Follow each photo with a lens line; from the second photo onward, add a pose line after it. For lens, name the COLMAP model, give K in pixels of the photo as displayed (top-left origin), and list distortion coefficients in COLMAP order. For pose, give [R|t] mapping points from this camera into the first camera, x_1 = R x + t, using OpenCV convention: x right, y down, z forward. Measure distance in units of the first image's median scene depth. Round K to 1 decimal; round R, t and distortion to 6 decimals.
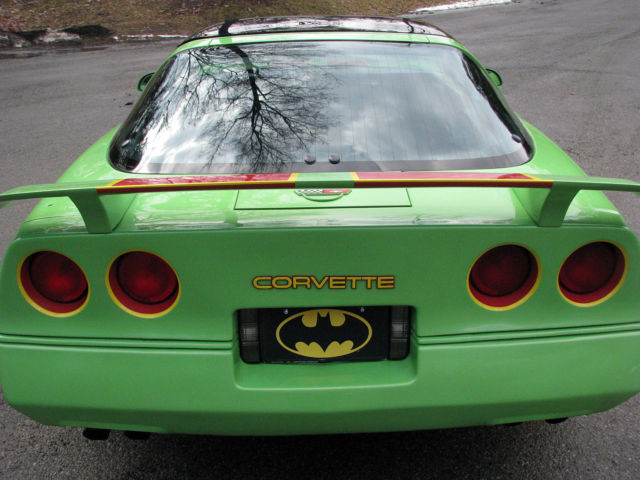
lens RADIAL K [[684.4, 0, 324.3], [0, 684.4, 238.4], [0, 0, 1]] dist [-0.211846, 0.308330]
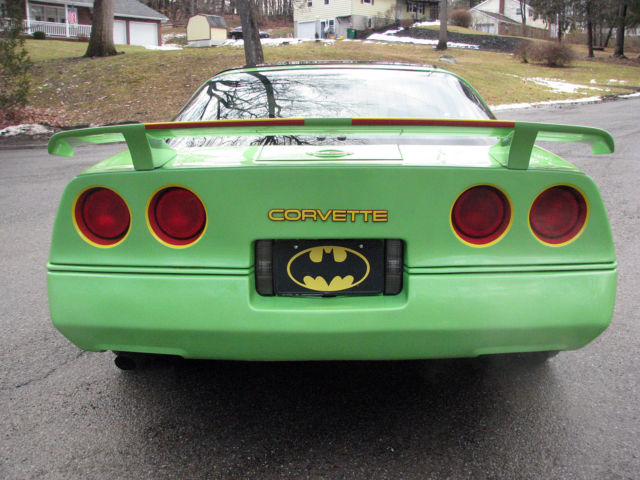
lens RADIAL K [[684.4, 0, 324.3], [0, 684.4, 238.4], [0, 0, 1]] dist [-0.211846, 0.308330]
pose [[0.999084, 0.013697, -0.040545, 0.039265], [-0.020060, 0.986757, -0.160960, 0.276603], [0.037803, 0.161626, 0.986128, -0.156789]]
